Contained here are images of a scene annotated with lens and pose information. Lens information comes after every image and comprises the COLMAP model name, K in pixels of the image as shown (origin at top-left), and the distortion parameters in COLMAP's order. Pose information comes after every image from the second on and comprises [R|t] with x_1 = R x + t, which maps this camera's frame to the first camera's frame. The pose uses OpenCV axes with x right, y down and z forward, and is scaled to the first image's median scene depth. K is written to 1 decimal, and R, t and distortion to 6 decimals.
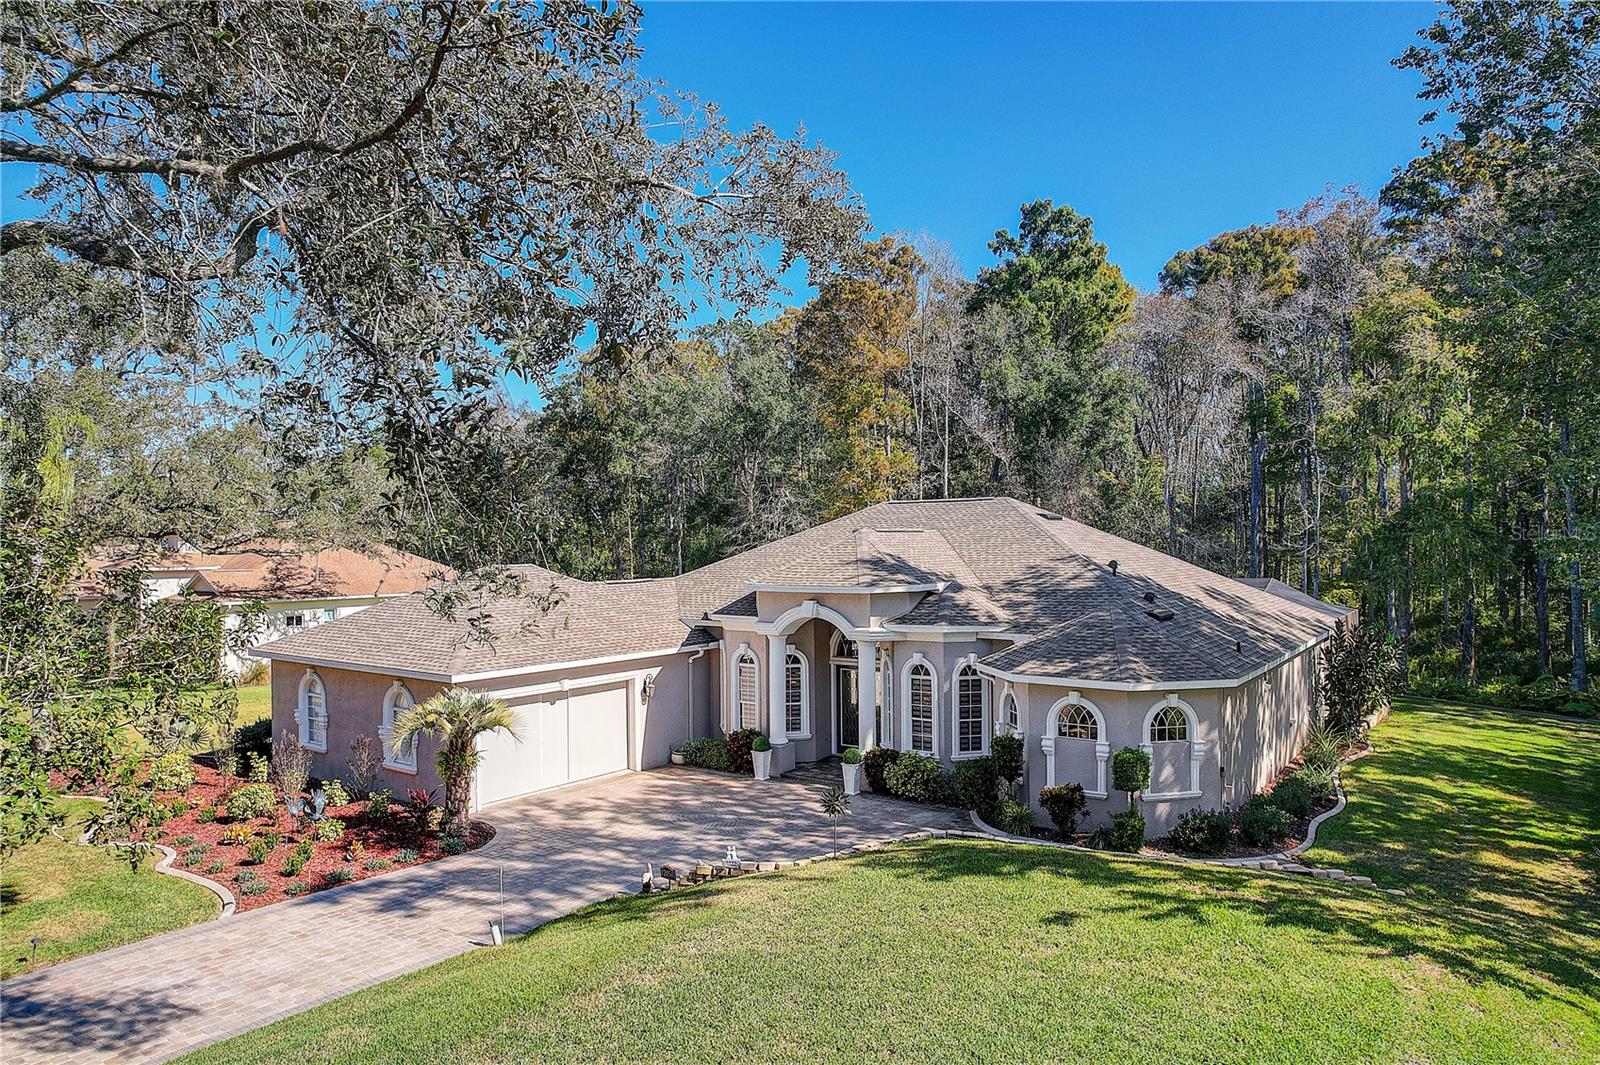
lens RADIAL K [[1016.1, 0, 799.0], [0, 1016.1, 535.3], [0, 0, 1]] dist [-0.046807, 0.008859]
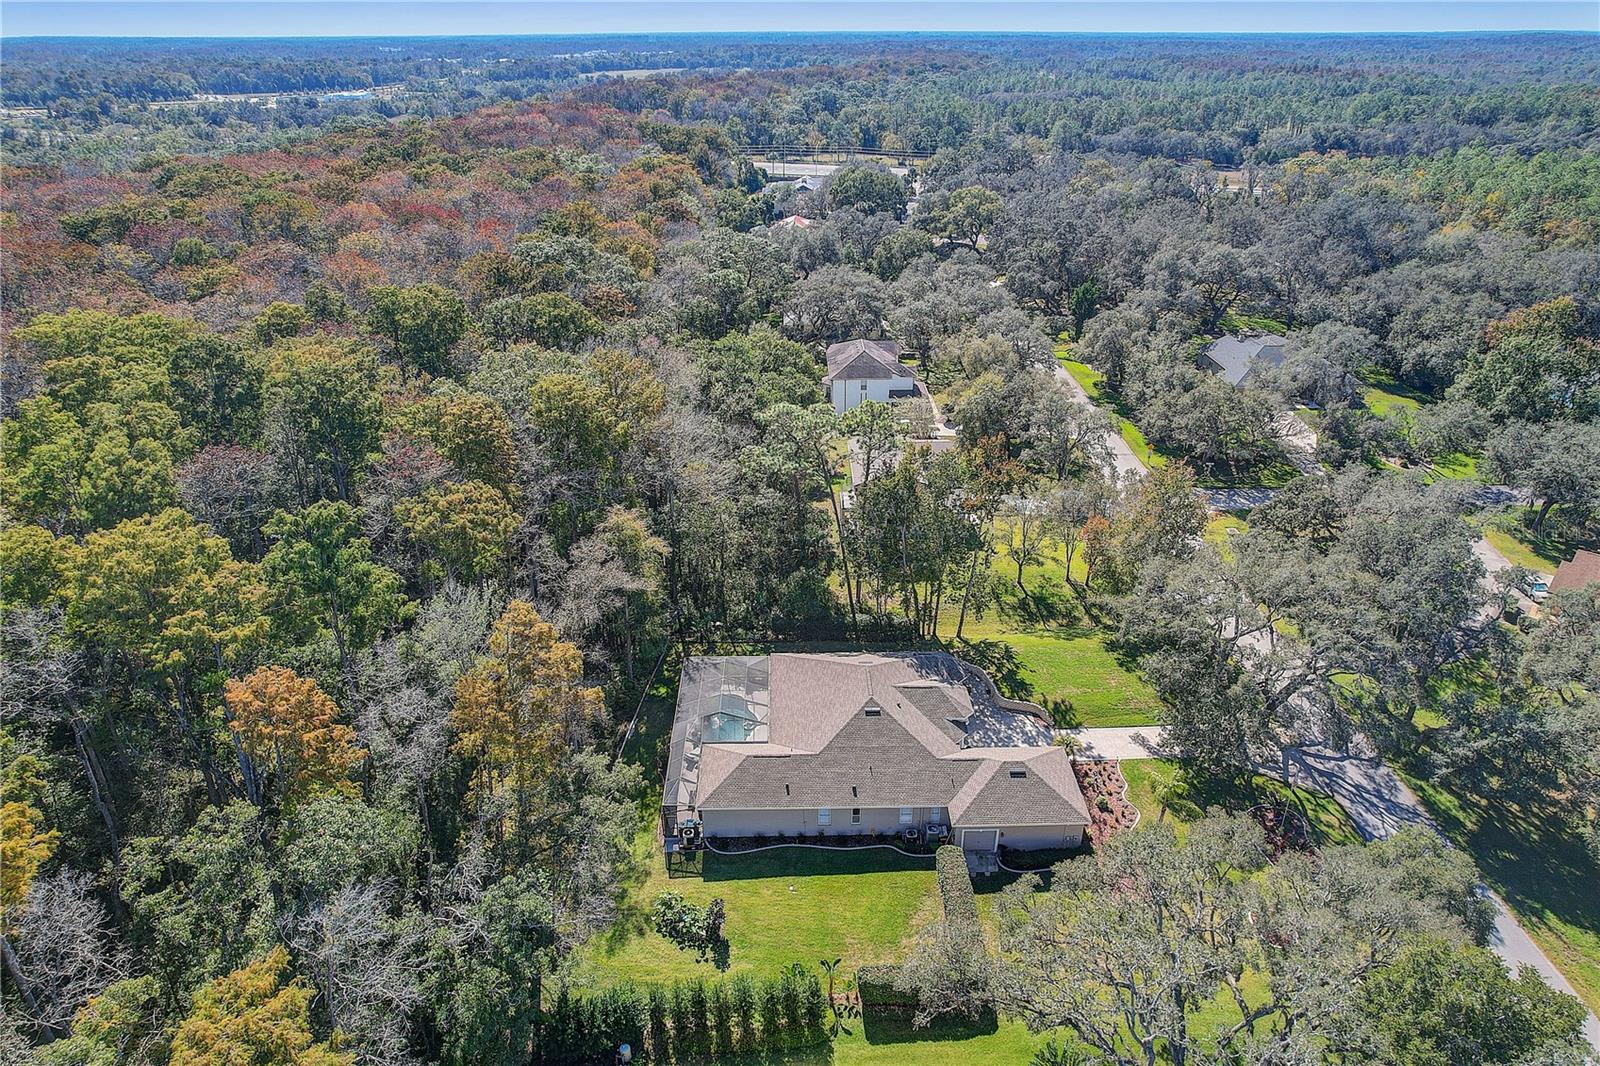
lens RADIAL K [[1016.1, 0, 799.2], [0, 1016.1, 533.2], [0, 0, 1]] dist [-0.046807, 0.008859]
pose [[-0.585806, -0.346260, 0.732759, -2.465253], [-0.005896, 0.905934, 0.423378, -2.375915], [-0.810430, 0.243697, -0.532743, 3.930814]]
